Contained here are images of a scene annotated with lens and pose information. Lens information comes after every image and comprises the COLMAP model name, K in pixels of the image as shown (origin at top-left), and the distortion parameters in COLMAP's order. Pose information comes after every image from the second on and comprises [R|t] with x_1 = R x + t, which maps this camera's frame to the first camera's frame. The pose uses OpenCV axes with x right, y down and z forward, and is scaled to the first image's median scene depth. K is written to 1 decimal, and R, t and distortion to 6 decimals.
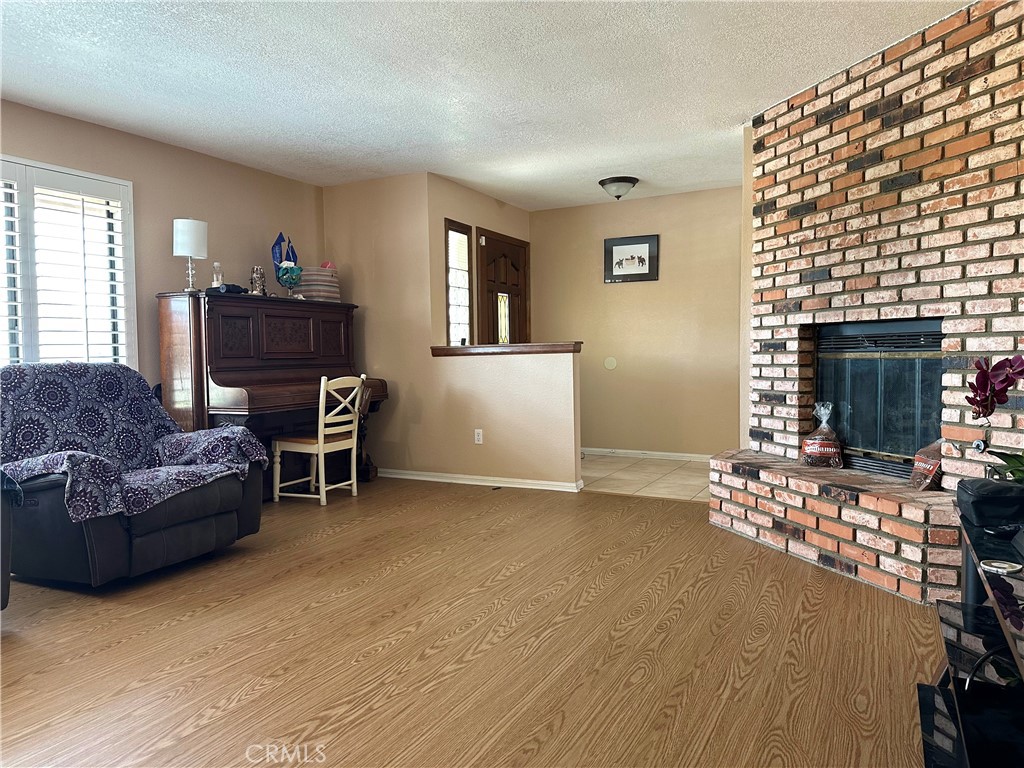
lens RADIAL K [[725.1, 0, 510.5], [0, 725.1, 383.1], [0, 0, 1]] dist [0.065830, -0.072432]
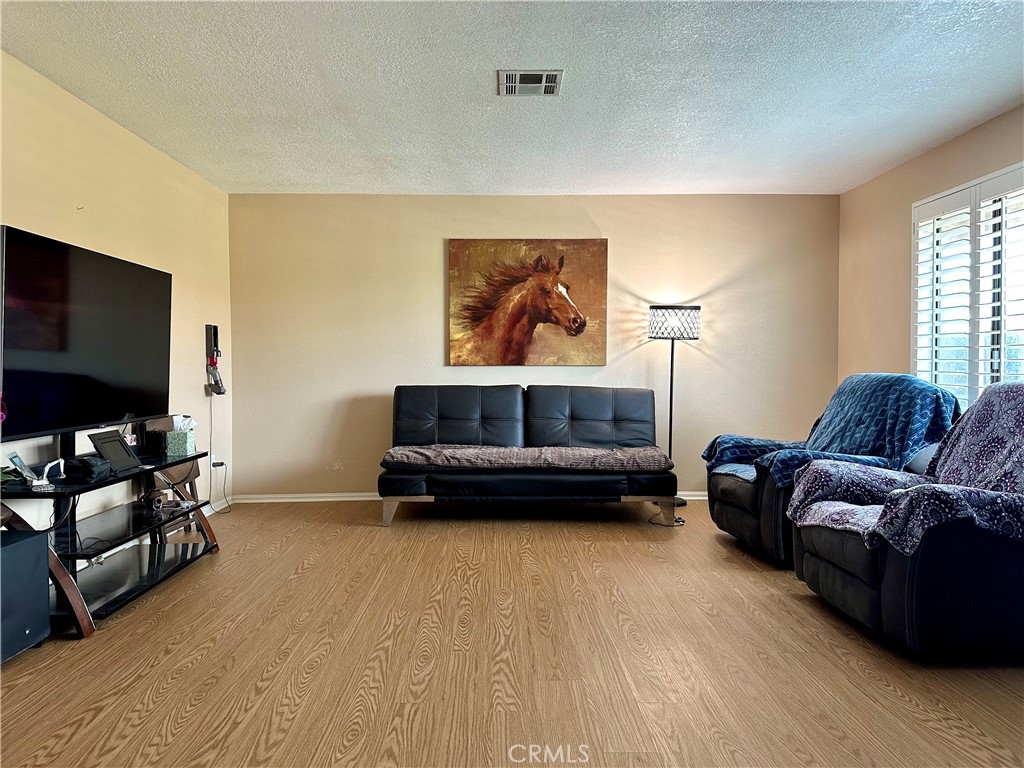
lens RADIAL K [[725.1, 0, 502.0], [0, 725.1, 393.7], [0, 0, 1]] dist [0.065830, -0.072432]
pose [[-0.888134, 0.031956, -0.458472, 0.361365], [-0.003784, 0.997037, 0.076826, -0.095449], [0.459569, 0.069966, -0.885382, 1.849263]]
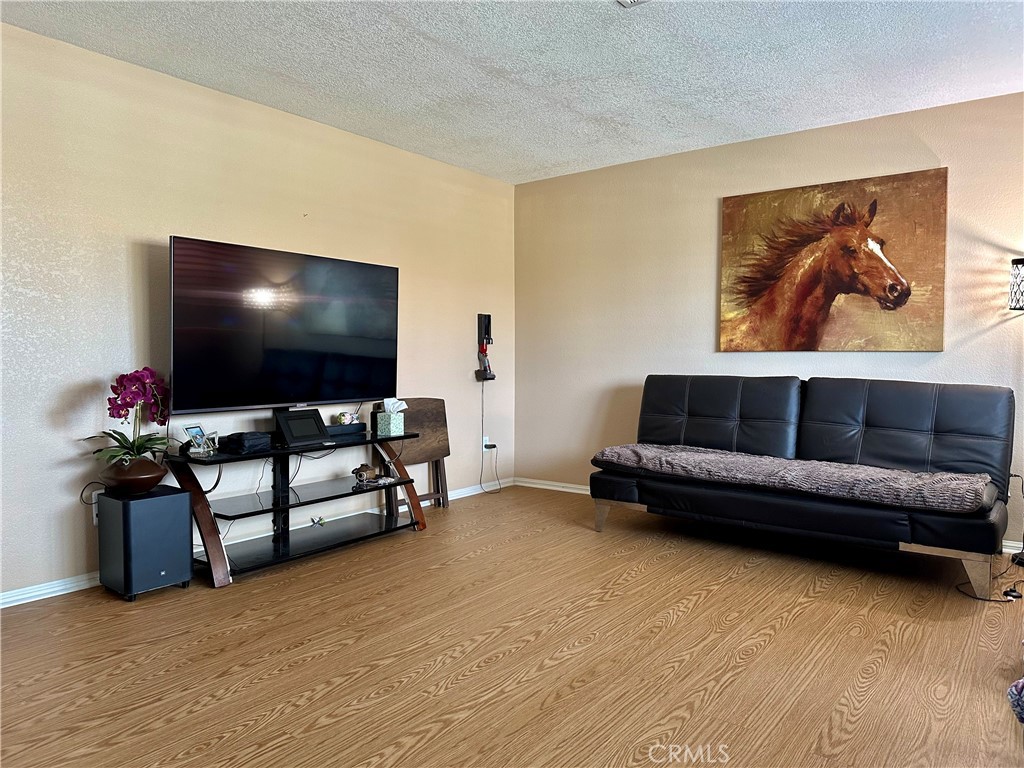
lens RADIAL K [[725.1, 0, 489.3], [0, 725.1, 388.4], [0, 0, 1]] dist [0.065830, -0.072432]
pose [[-0.981361, 0.005325, 0.192102, -0.222883], [0.021392, 0.996431, 0.081660, -0.082203], [-0.190981, 0.084247, -0.977972, 1.744827]]
